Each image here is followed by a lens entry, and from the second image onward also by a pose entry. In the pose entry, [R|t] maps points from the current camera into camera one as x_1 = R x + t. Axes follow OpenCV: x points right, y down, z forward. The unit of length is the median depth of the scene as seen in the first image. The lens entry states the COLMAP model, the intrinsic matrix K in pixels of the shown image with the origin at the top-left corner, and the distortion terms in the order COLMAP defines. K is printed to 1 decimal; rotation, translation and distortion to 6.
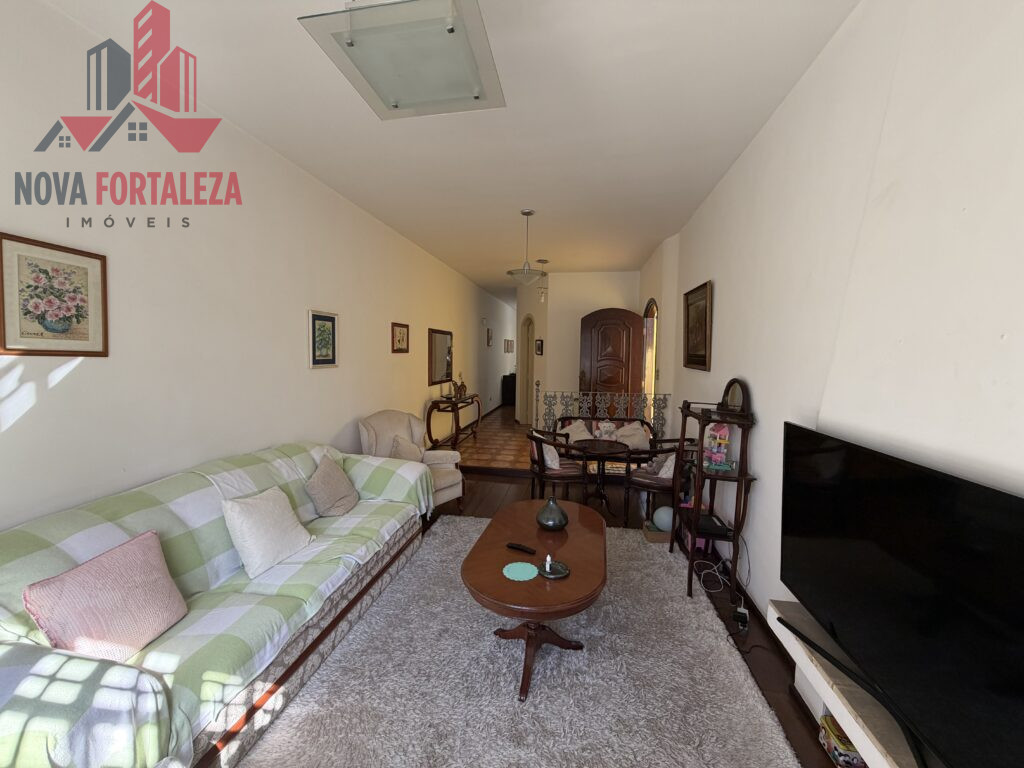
lens RADIAL K [[410.0, 0, 512.0], [0, 410.0, 384.0], [0, 0, 1]] dist [0.001426, 0.000258]
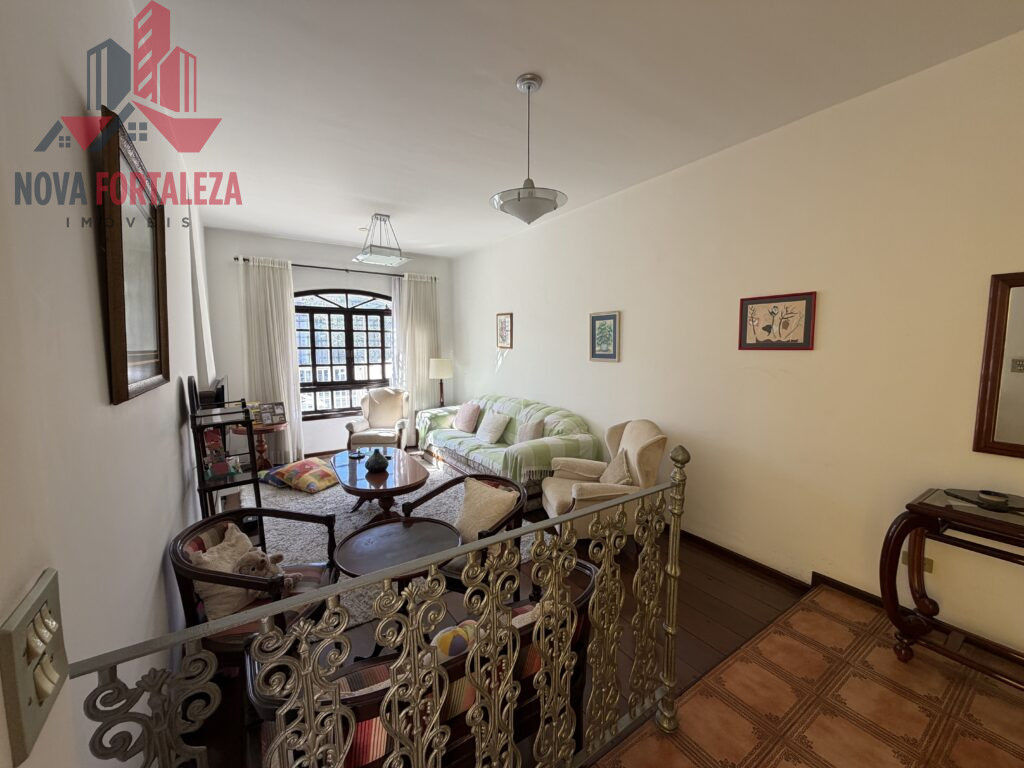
lens RADIAL K [[410.0, 0, 512.0], [0, 410.0, 384.0], [0, 0, 1]] dist [0.001426, 0.000258]
pose [[-0.718346, 0.073306, -0.691813, 0.507150], [-0.046460, 0.987158, 0.152843, -0.137755], [0.694133, 0.141936, -0.705715, 1.614957]]
